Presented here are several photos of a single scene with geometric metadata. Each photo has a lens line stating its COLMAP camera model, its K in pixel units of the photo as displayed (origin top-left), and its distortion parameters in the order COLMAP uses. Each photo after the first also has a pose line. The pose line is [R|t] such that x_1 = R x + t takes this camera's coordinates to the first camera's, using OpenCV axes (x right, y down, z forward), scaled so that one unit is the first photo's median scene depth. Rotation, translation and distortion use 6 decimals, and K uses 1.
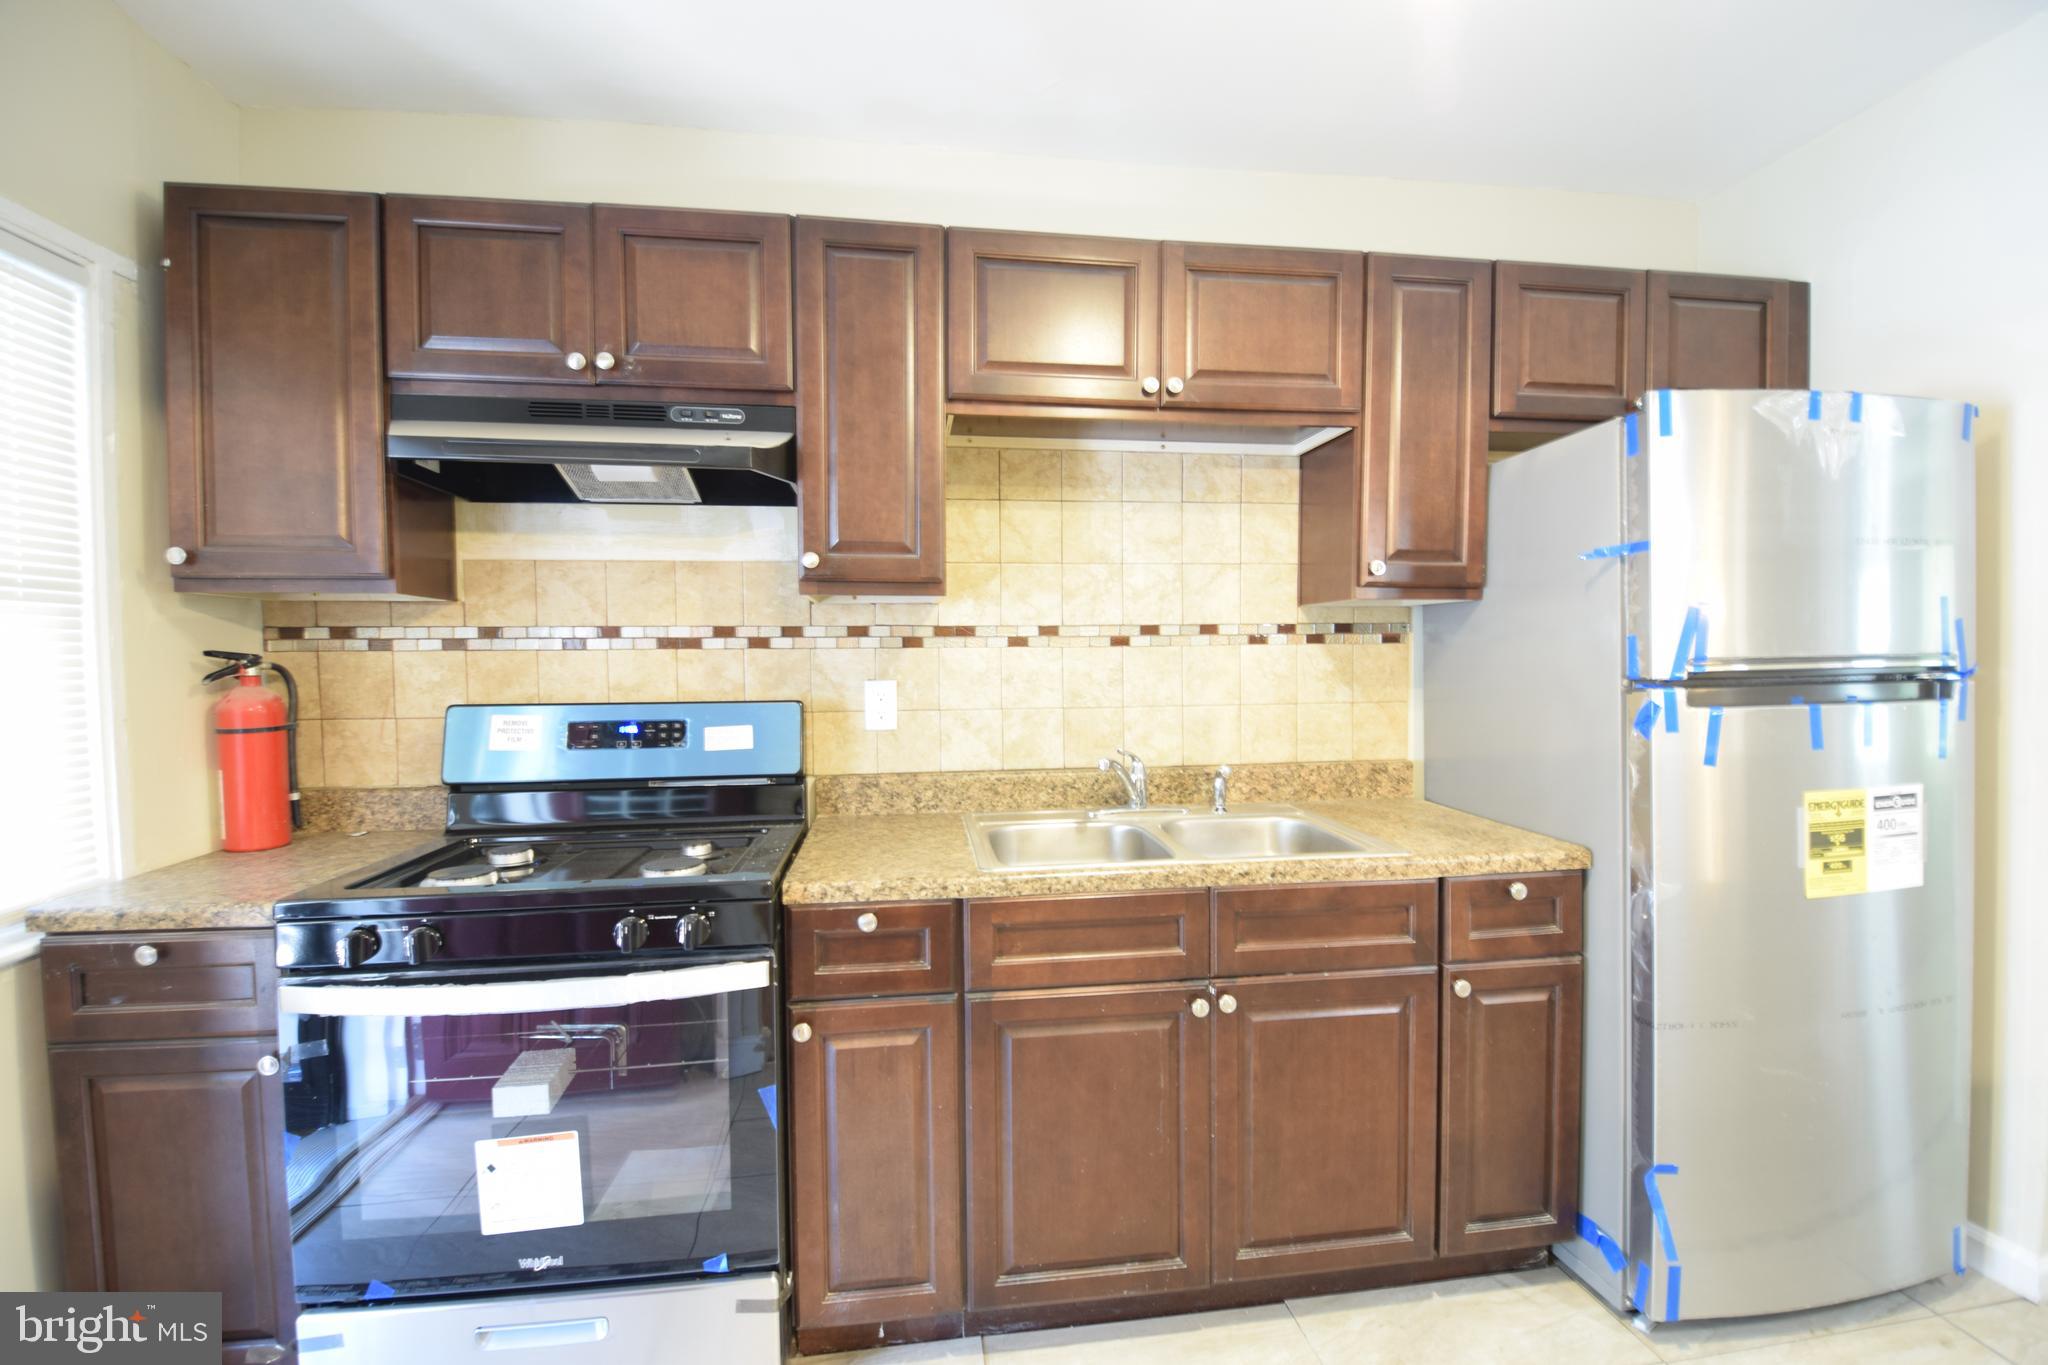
lens RADIAL K [[878.9, 0, 1023.3], [0, 878.9, 686.4], [0, 0, 1]] dist [-0.000512, -0.000266]
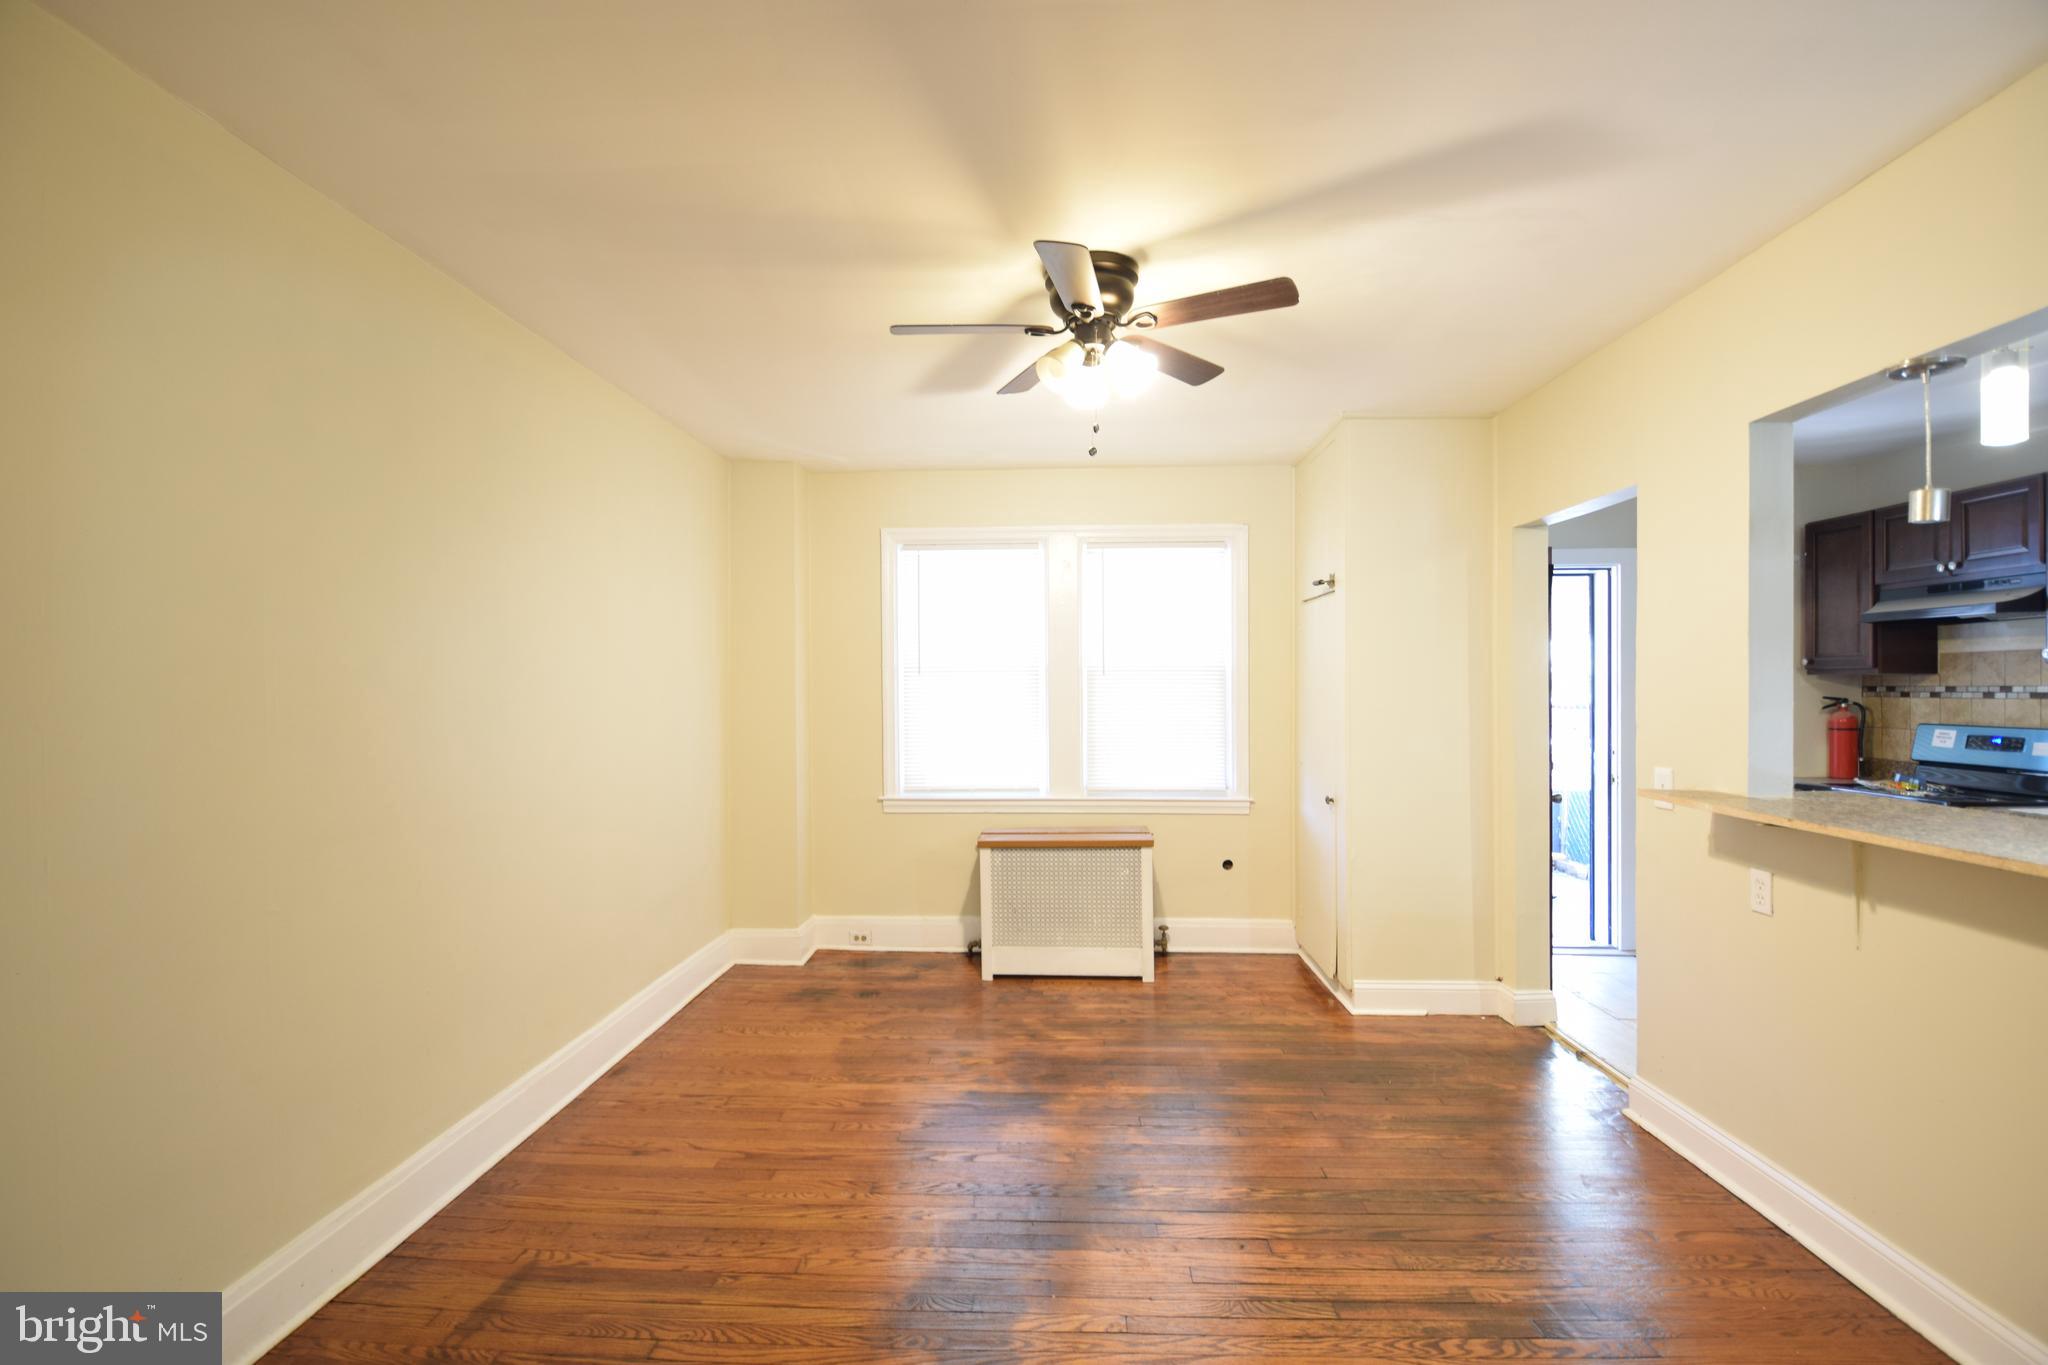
lens RADIAL K [[878.9, 0, 1039.6], [0, 878.9, 678.8], [0, 0, 1]] dist [-0.000512, -0.000266]
pose [[-0.165038, -0.002428, -0.986284, 1.785858], [-0.037018, 0.999308, 0.003734, -0.015767], [0.985592, 0.037127, -0.165014, -0.748462]]
